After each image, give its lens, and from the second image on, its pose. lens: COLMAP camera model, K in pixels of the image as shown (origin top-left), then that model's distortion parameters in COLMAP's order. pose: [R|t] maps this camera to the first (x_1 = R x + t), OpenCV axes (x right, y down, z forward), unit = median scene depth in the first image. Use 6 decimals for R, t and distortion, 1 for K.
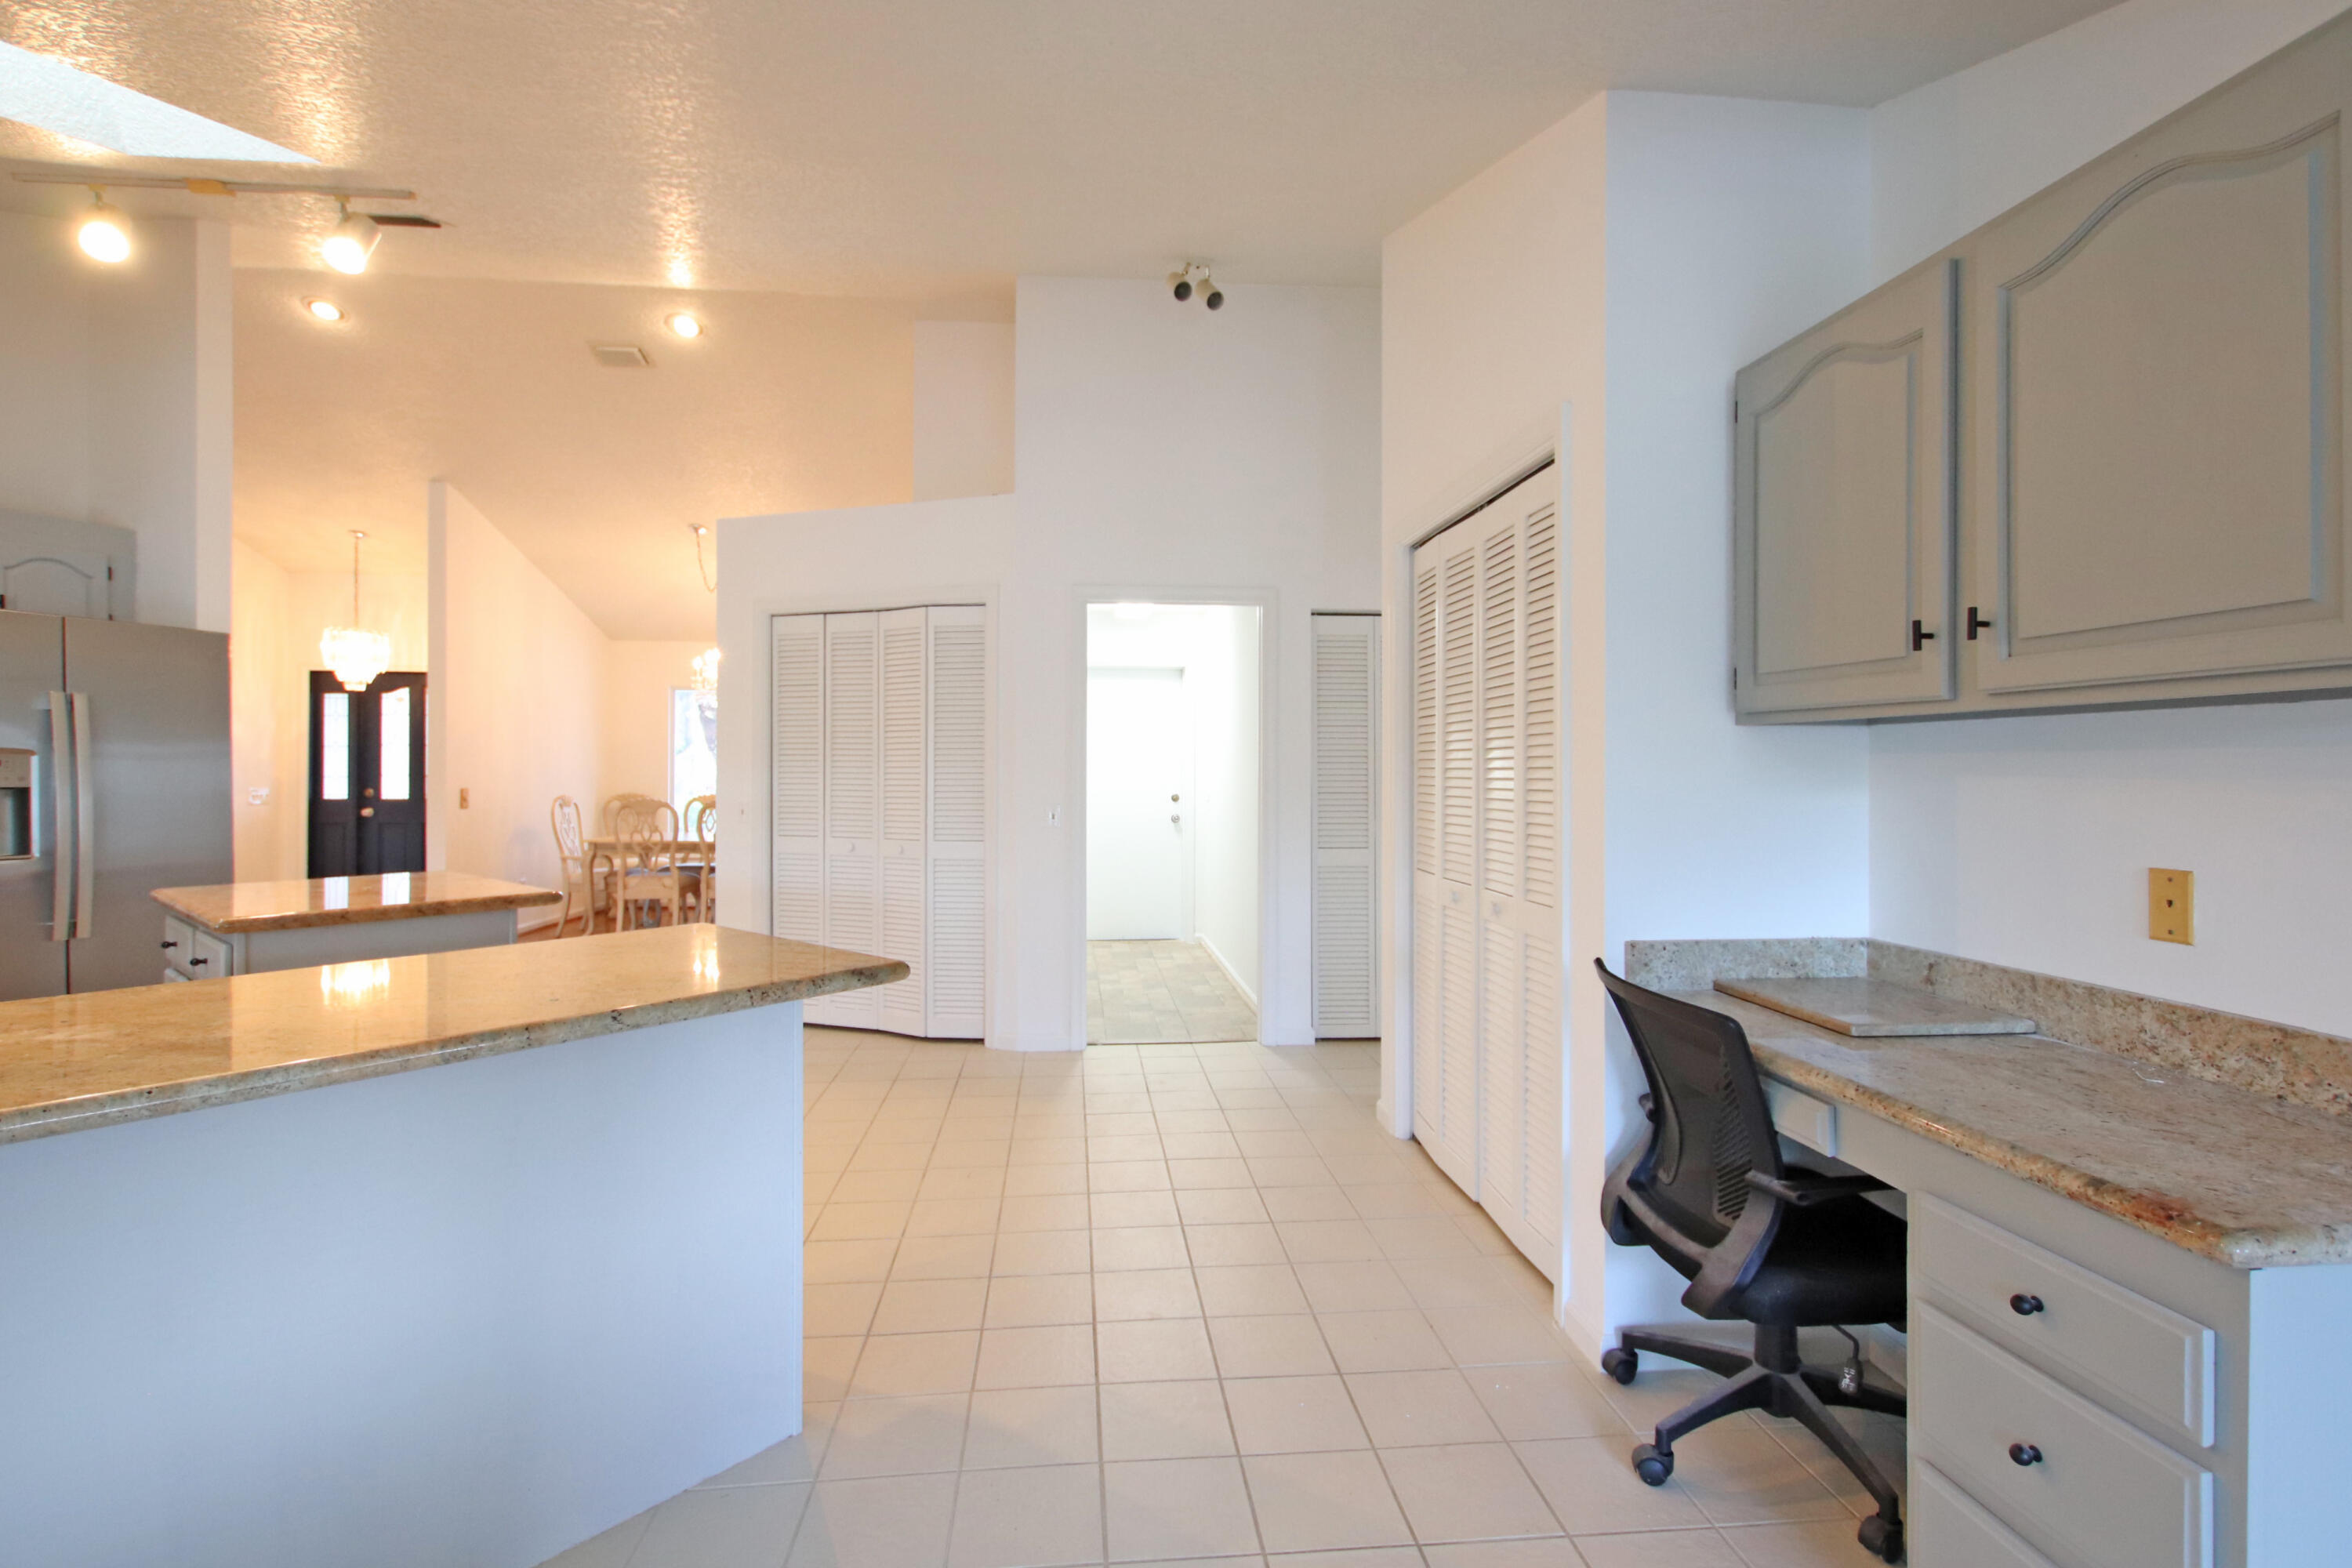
lens RADIAL K [[1101.3, 0, 1166.7], [0, 1101.3, 821.2], [0, 0, 1]] dist [-0.032474, 0.003779]
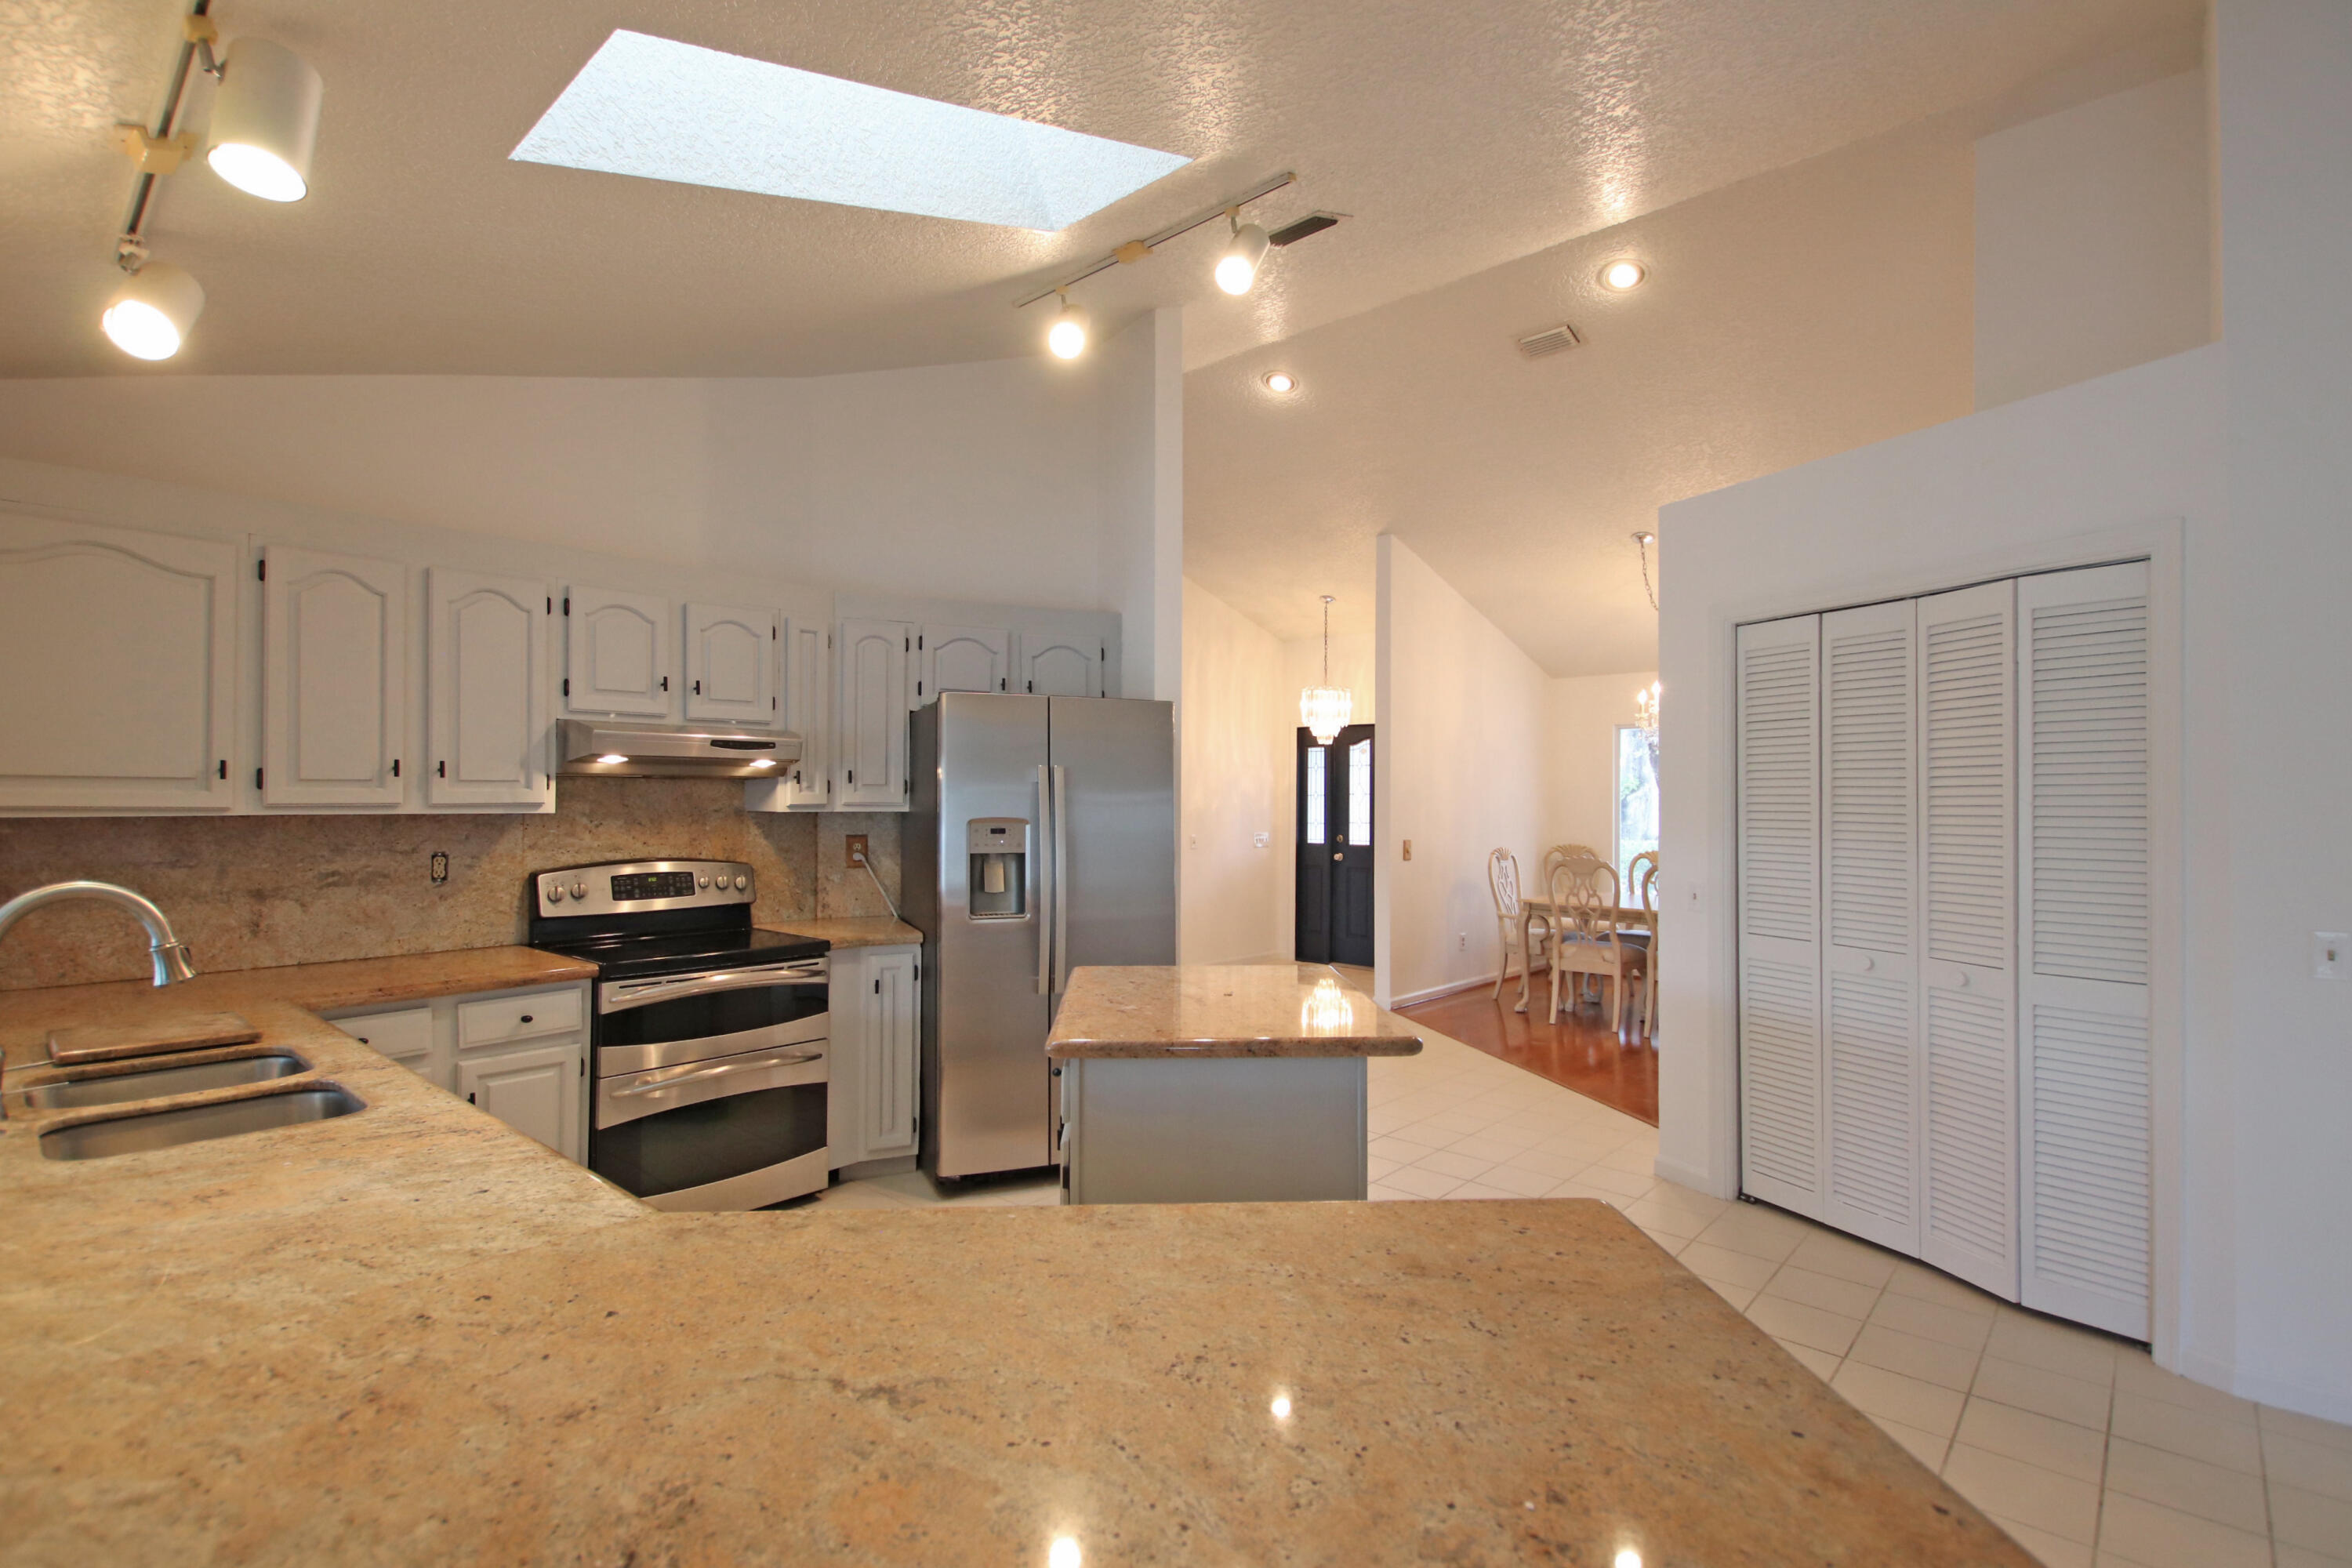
lens RADIAL K [[1101.3, 0, 1189.9], [0, 1101.3, 796.4], [0, 0, 1]] dist [-0.032474, 0.003779]
pose [[0.693320, -0.010197, -0.720558, -0.063681], [-0.027035, 0.998828, -0.040149, -0.024525], [0.720122, 0.047317, 0.692232, 0.165651]]
